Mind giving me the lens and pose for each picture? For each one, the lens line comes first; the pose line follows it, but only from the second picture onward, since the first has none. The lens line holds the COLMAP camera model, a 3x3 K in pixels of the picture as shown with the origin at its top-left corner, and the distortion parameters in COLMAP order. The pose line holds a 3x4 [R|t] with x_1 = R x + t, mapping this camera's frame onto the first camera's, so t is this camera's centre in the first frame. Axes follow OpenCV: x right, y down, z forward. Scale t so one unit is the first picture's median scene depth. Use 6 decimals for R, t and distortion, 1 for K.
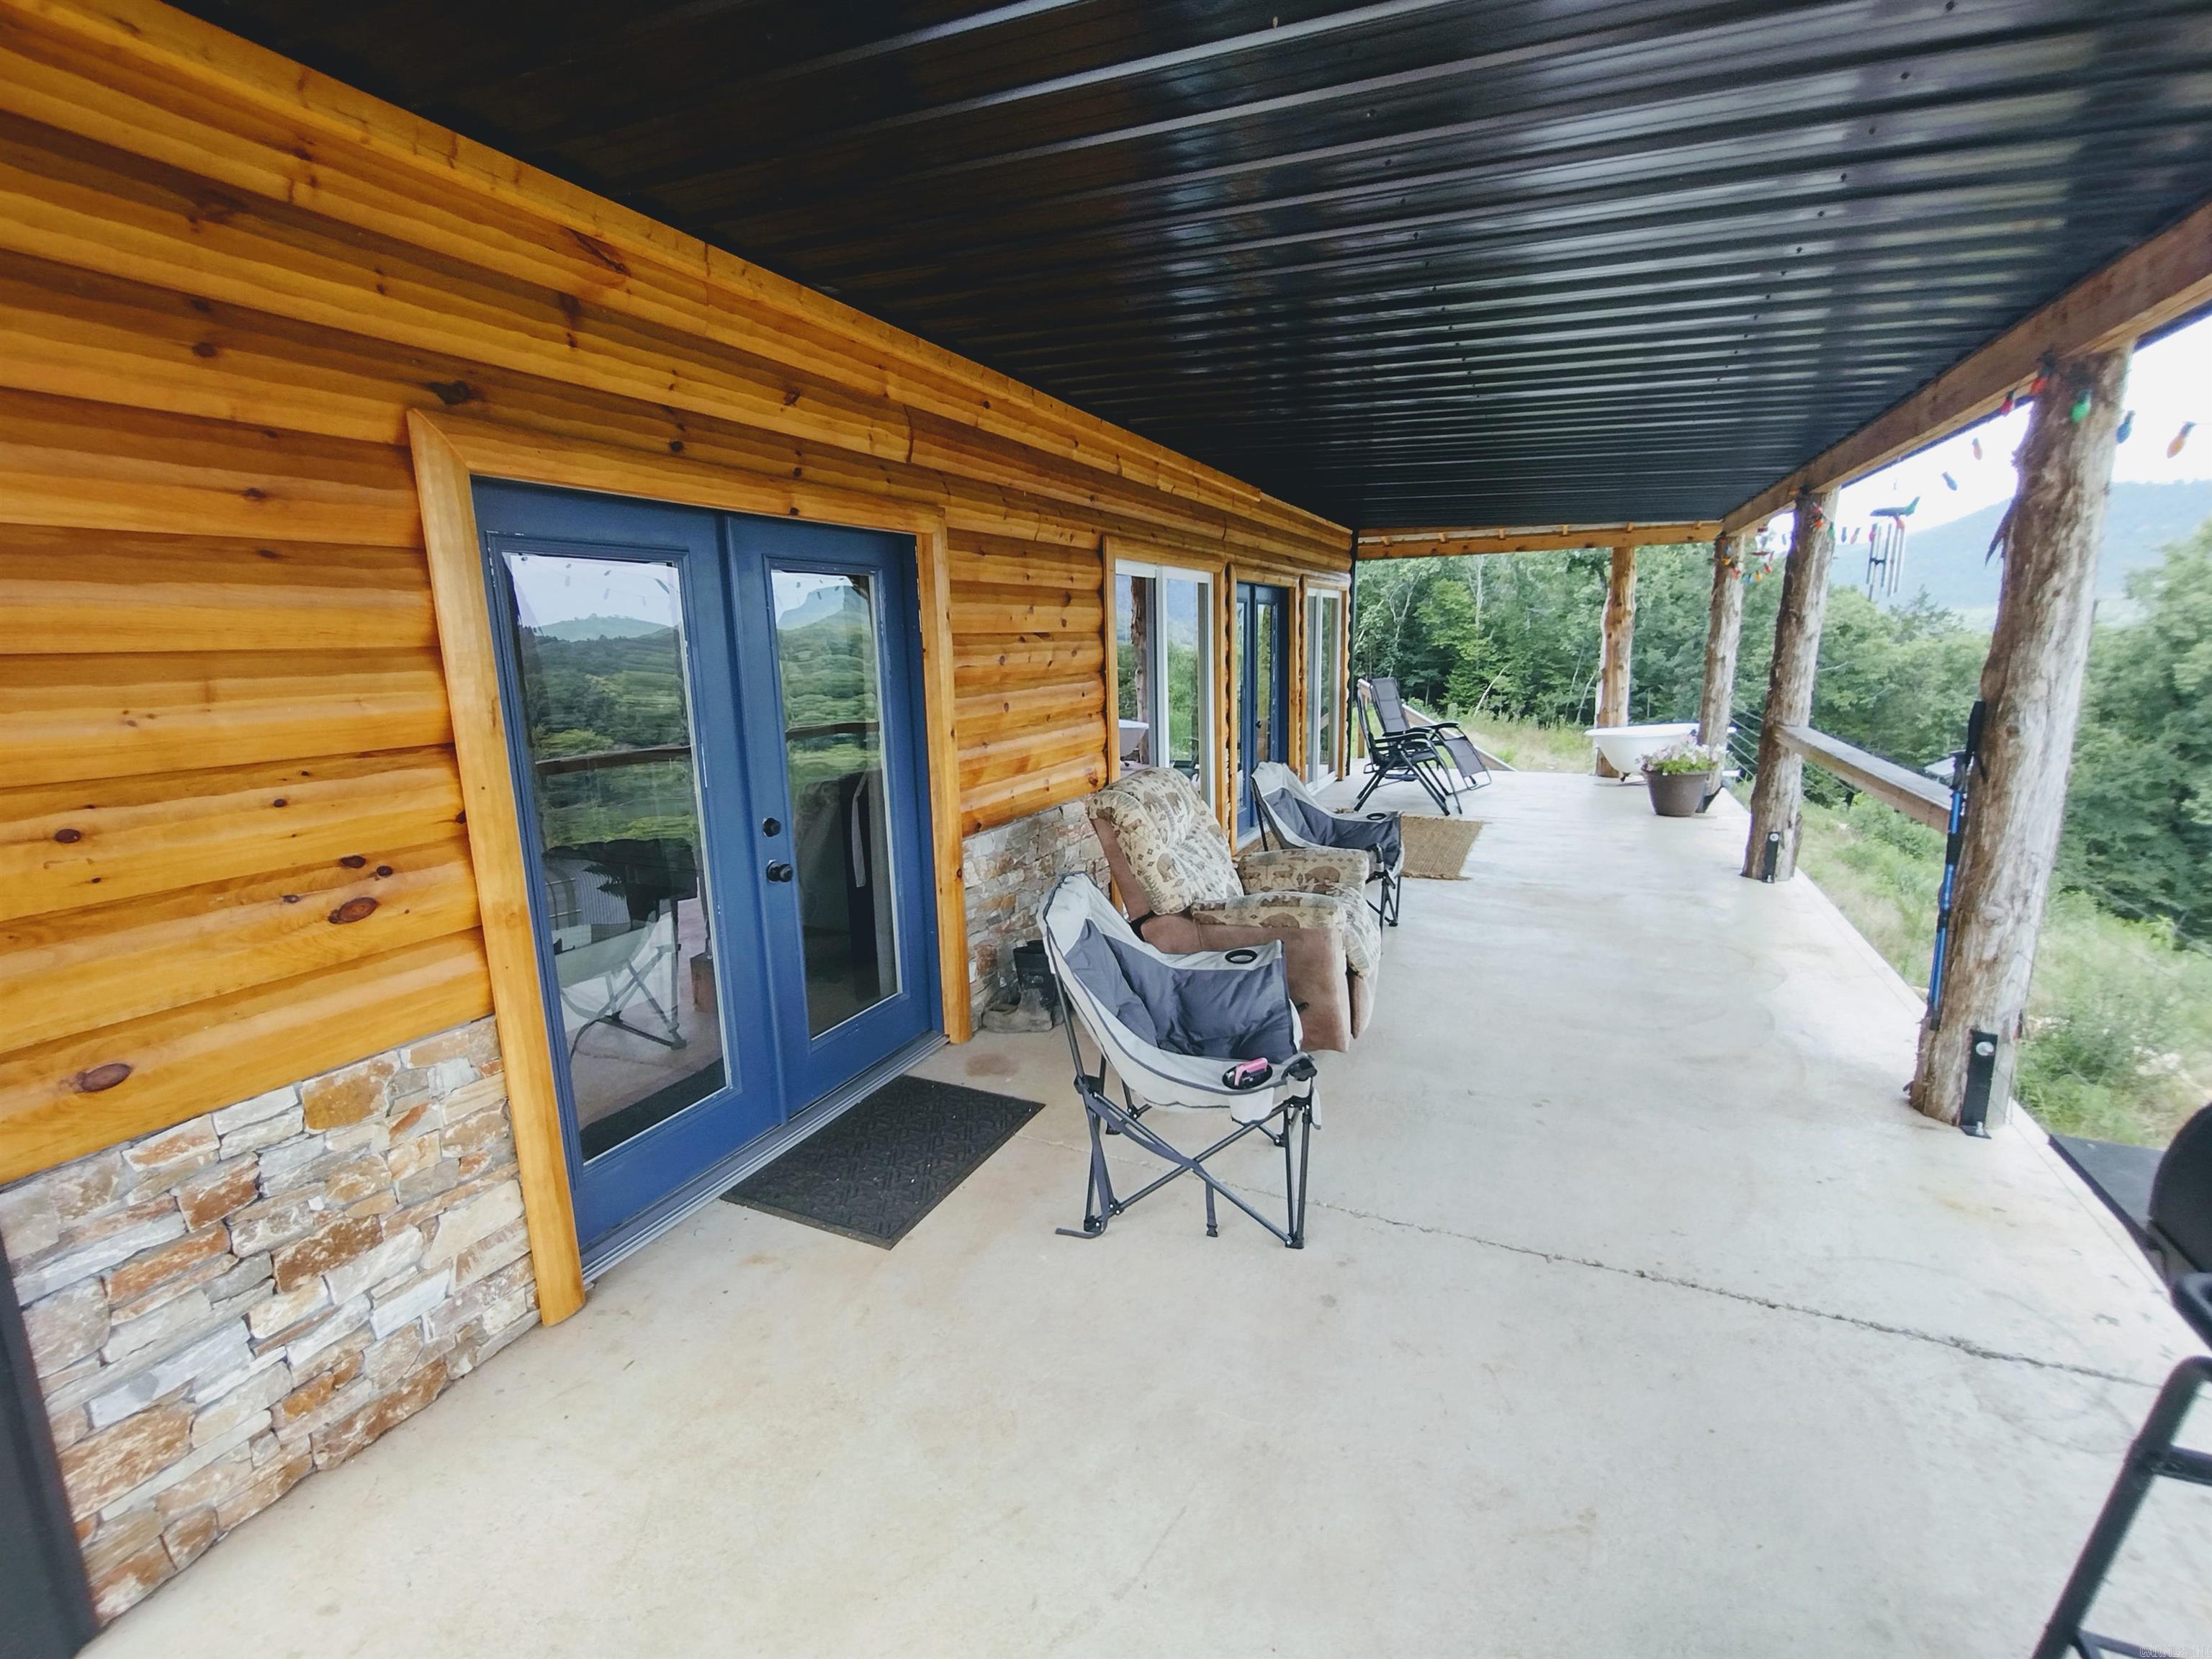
lens RADIAL K [[1002.7, 0, 1084.0], [0, 1002.7, 832.5], [0, 0, 1]] dist [-0.001298, -0.001791]
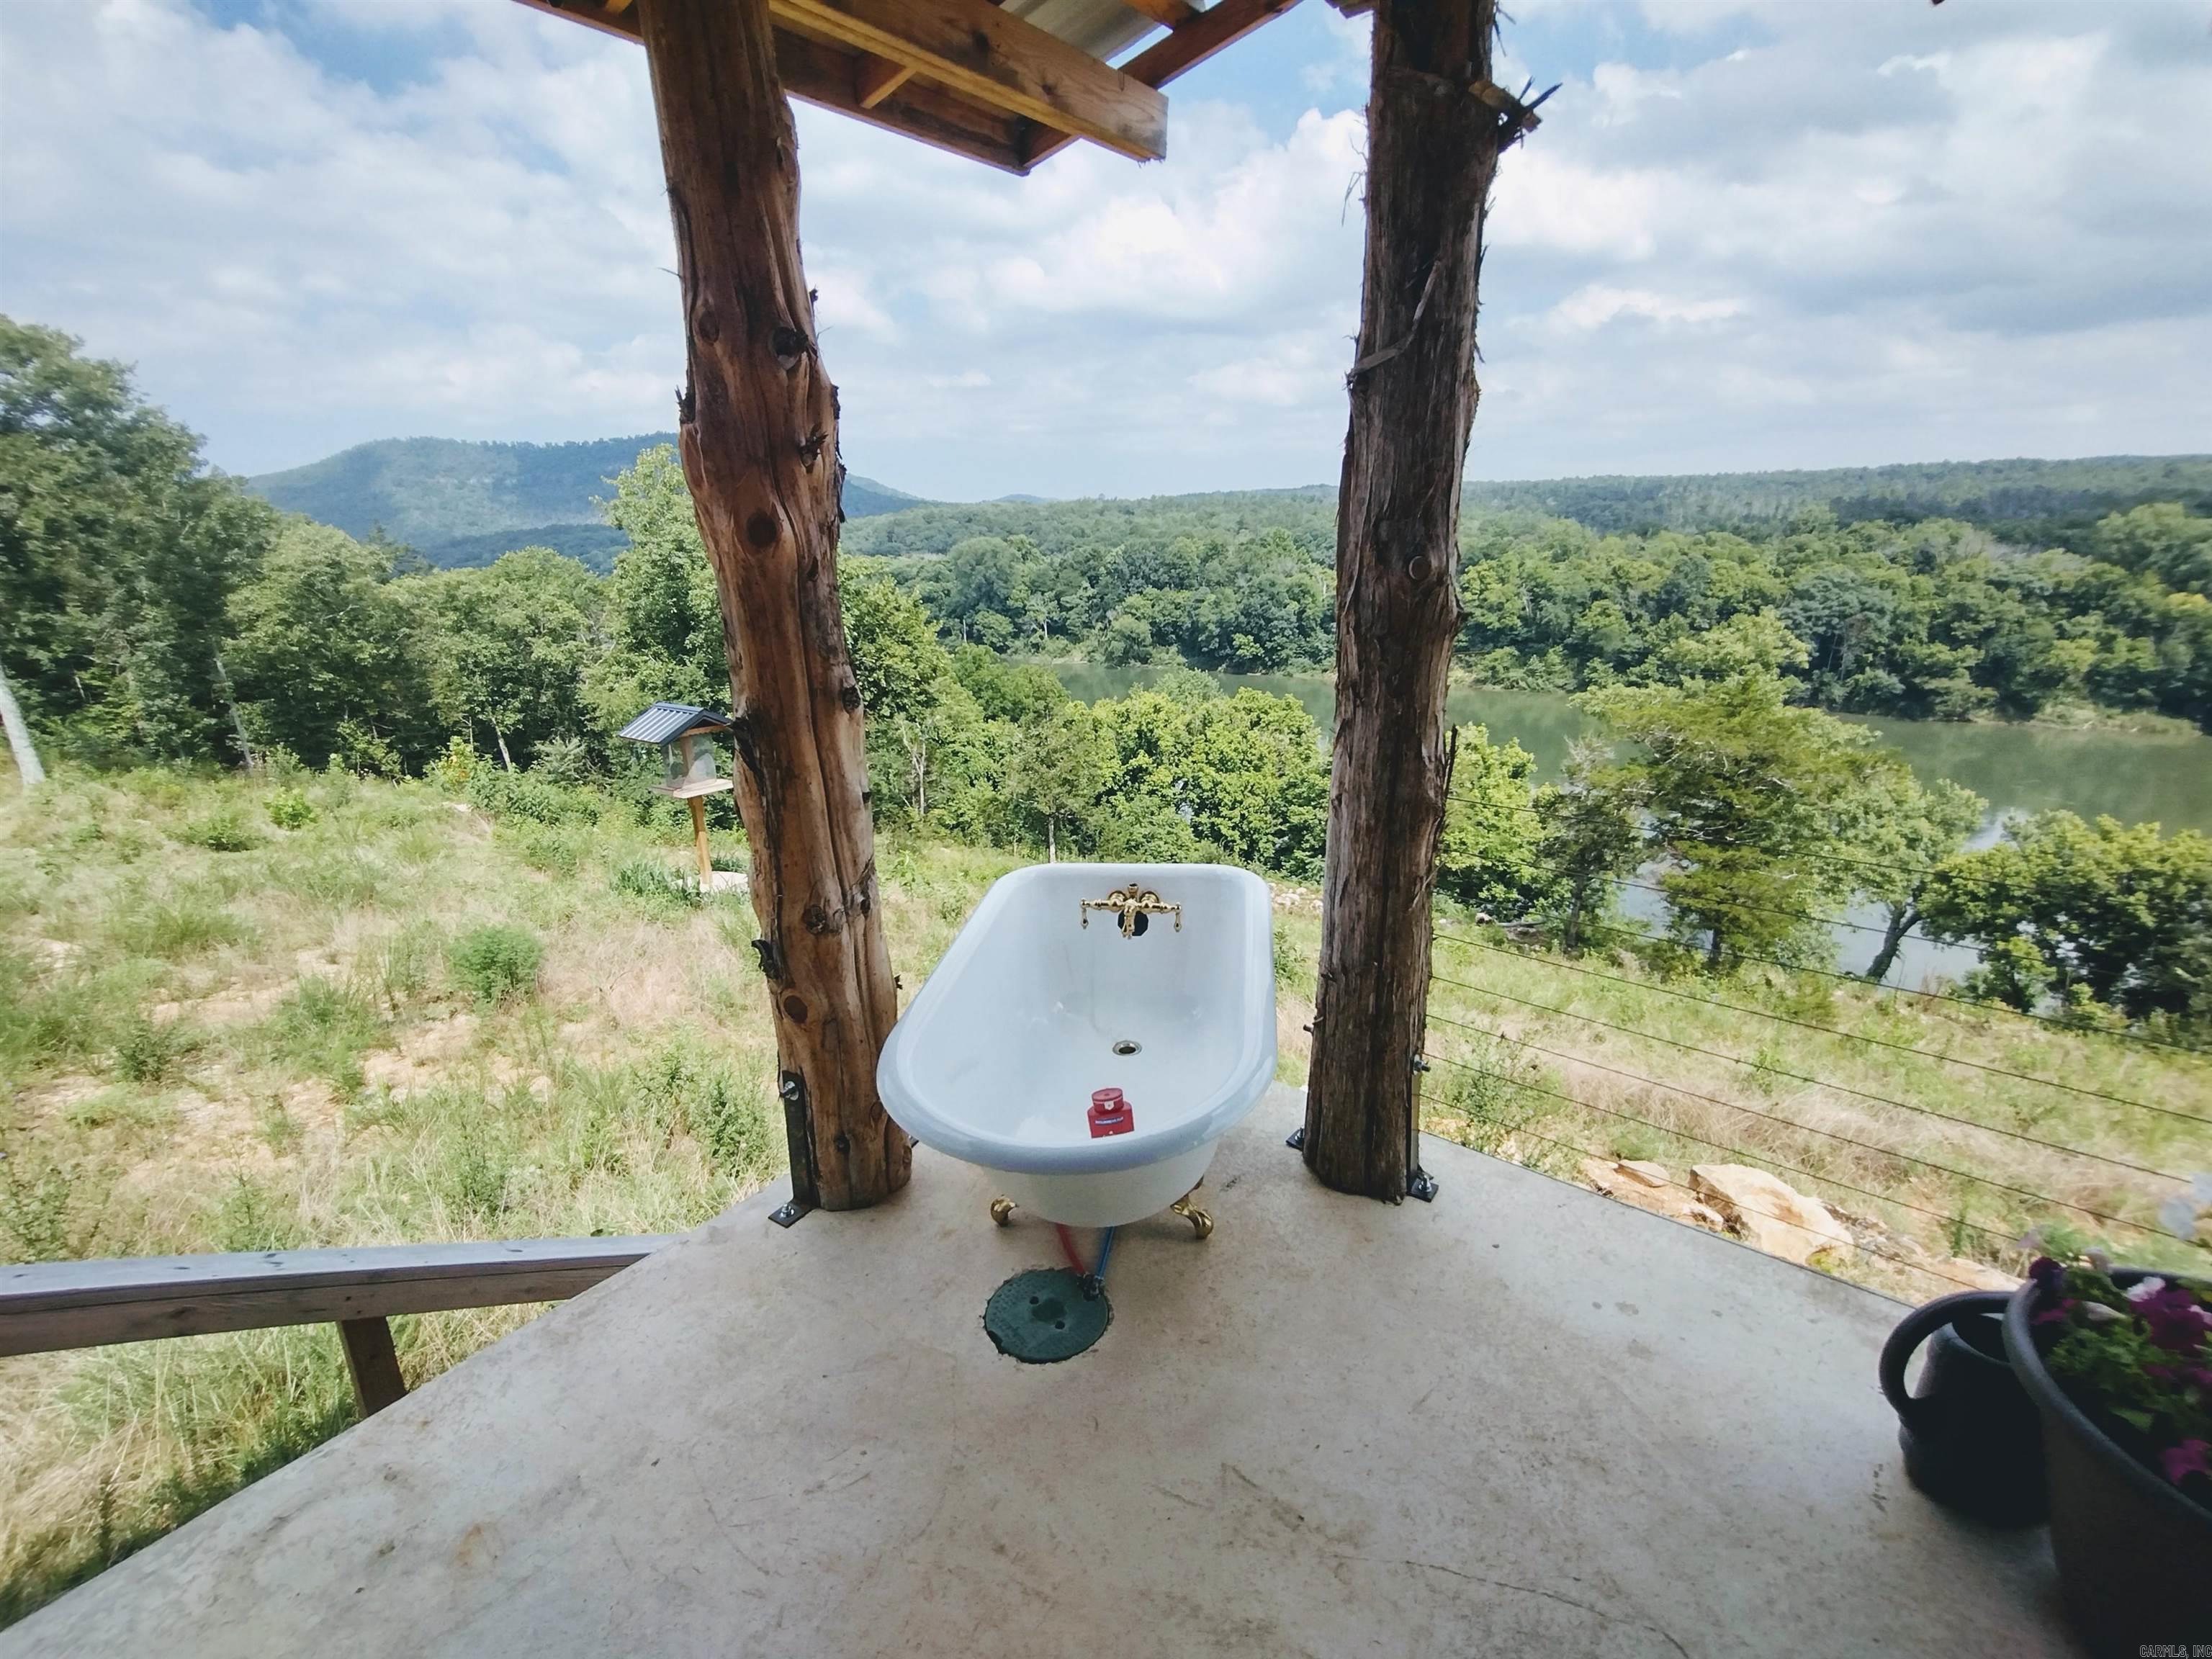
lens RADIAL K [[1002.7, 0, 1085.5], [0, 1002.7, 828.0], [0, 0, 1]] dist [-0.001298, -0.001791]
pose [[0.241900, -0.261134, 0.934502, 0.082284], [0.214766, 0.953626, 0.210885, -0.038698], [-0.946235, 0.149686, 0.286765, 0.209364]]
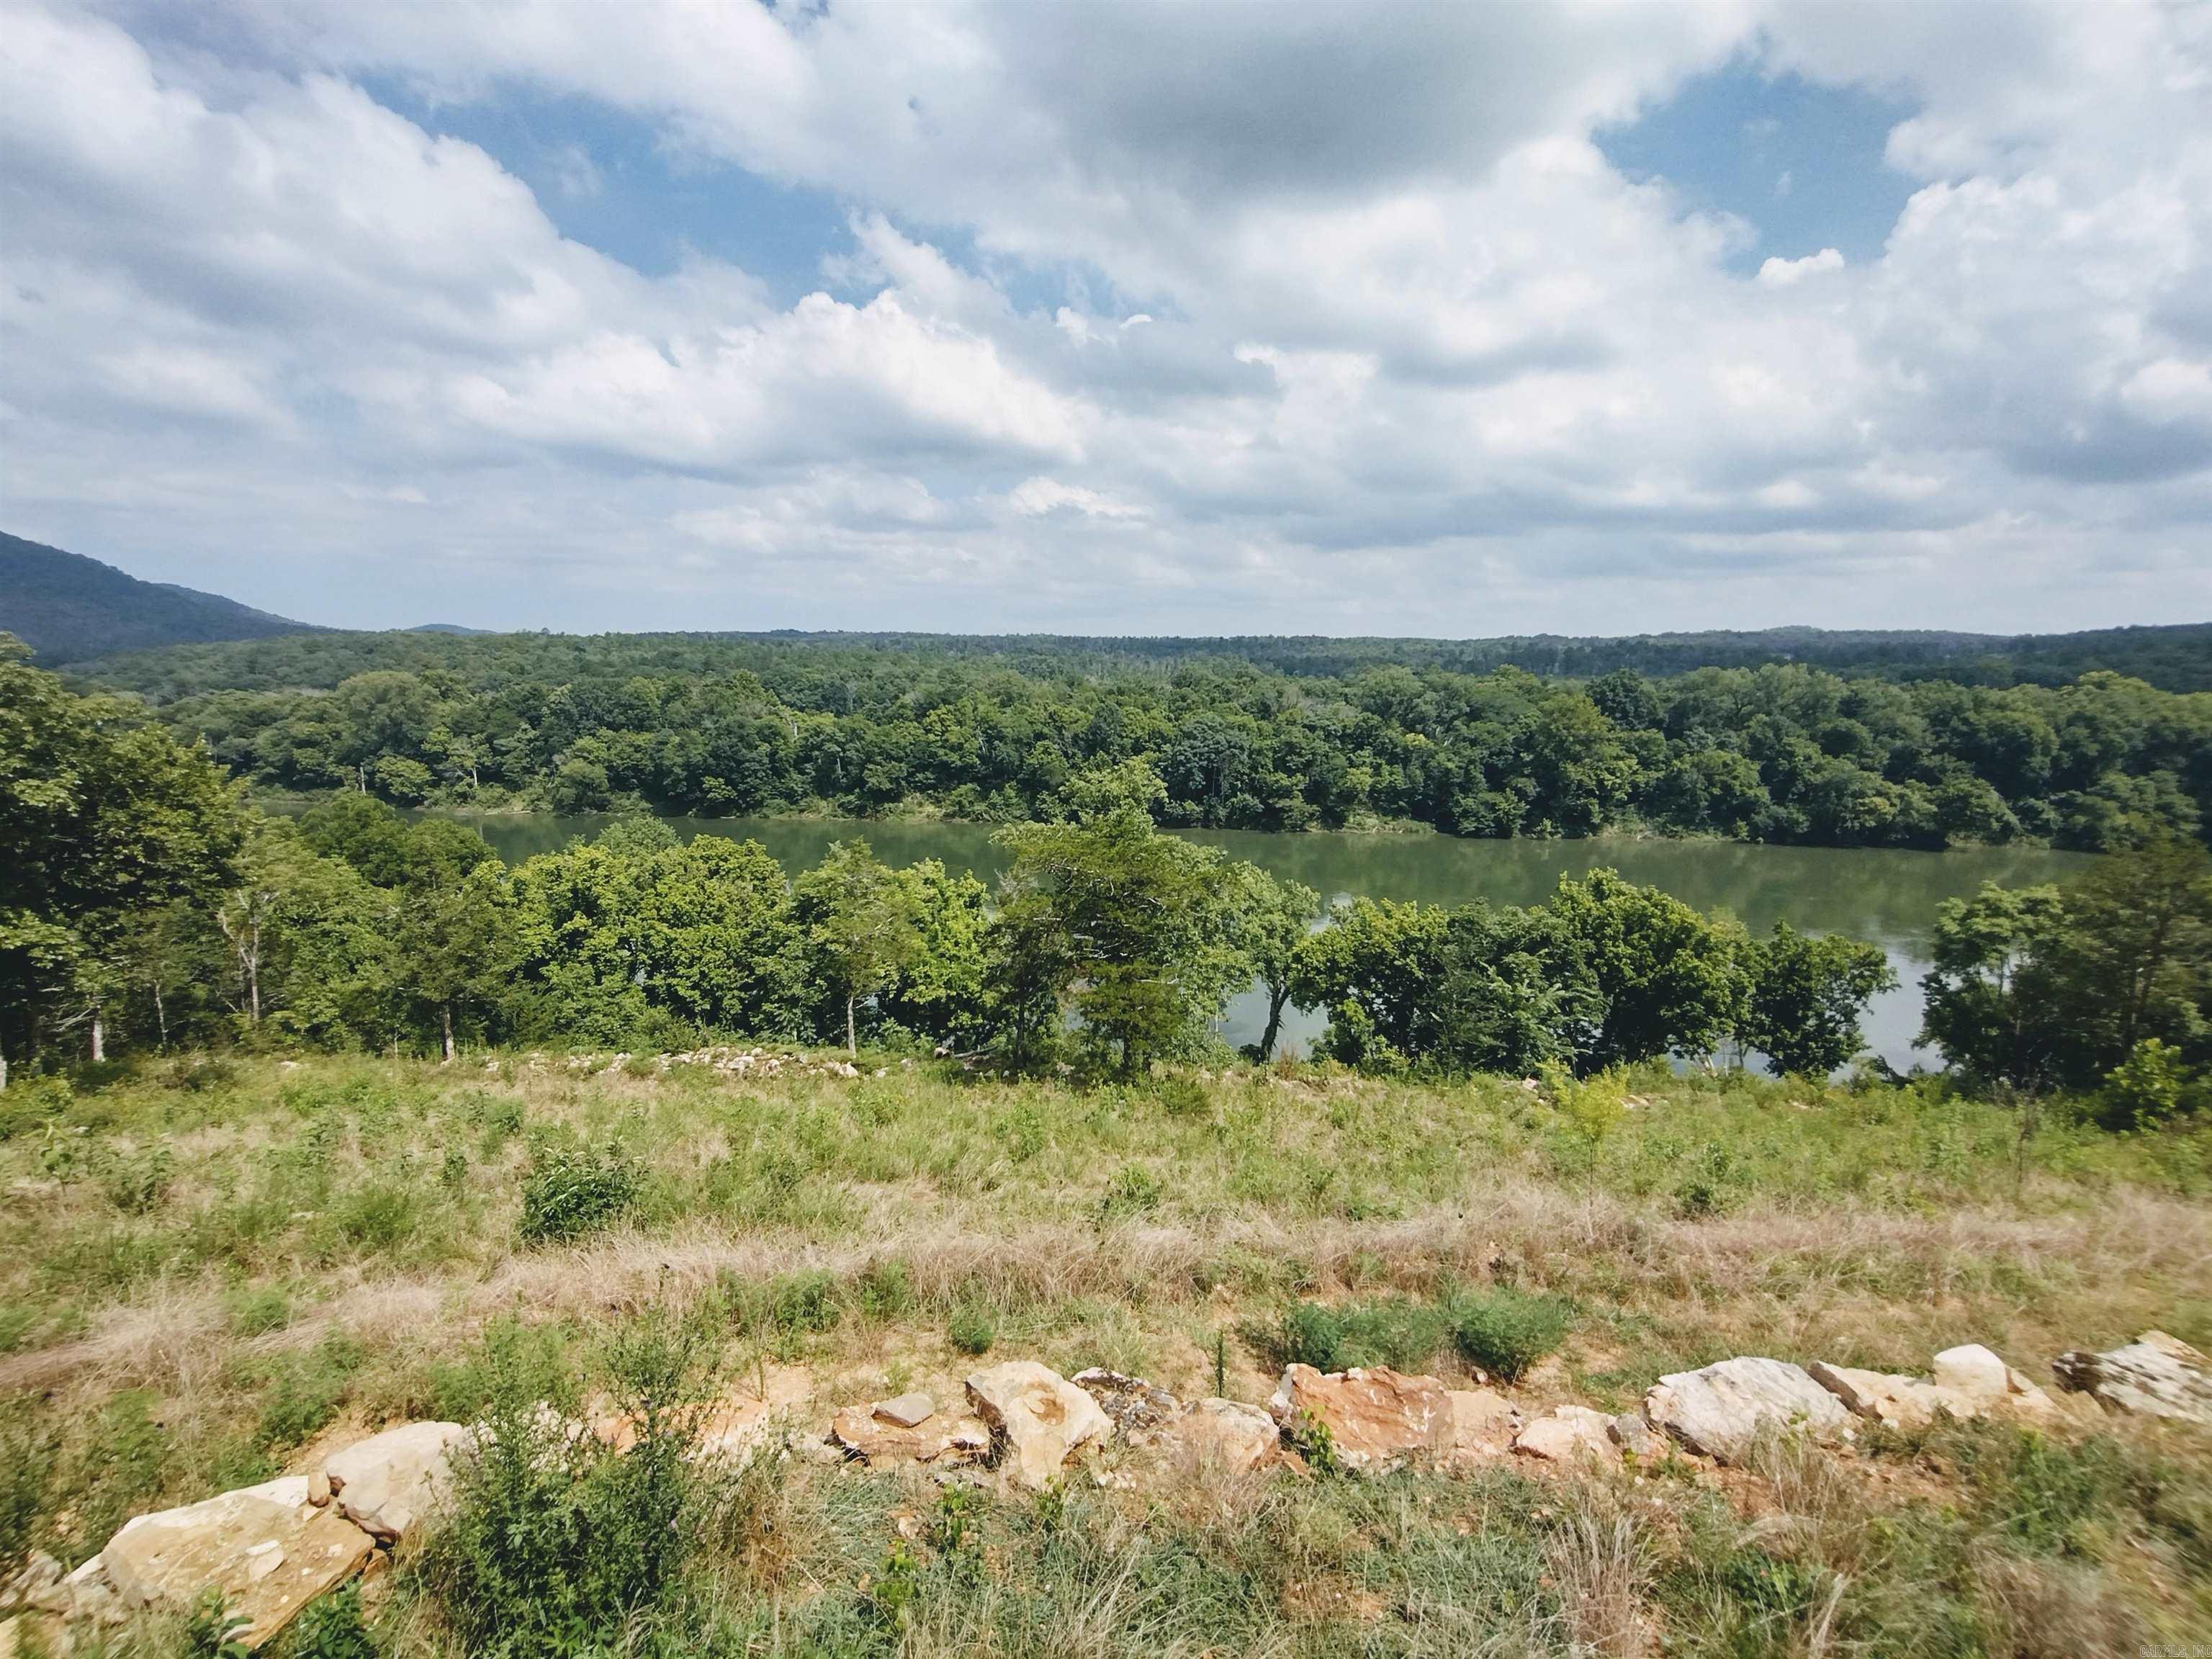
lens RADIAL K [[1002.7, 0, 1084.2], [0, 1002.7, 835.8], [0, 0, 1]] dist [-0.001298, -0.001791]
pose [[-0.252303, -0.138502, 0.957685, 0.107962], [0.195715, 0.961944, 0.190679, -0.033392], [-0.947649, 0.235542, -0.215594, 0.166809]]
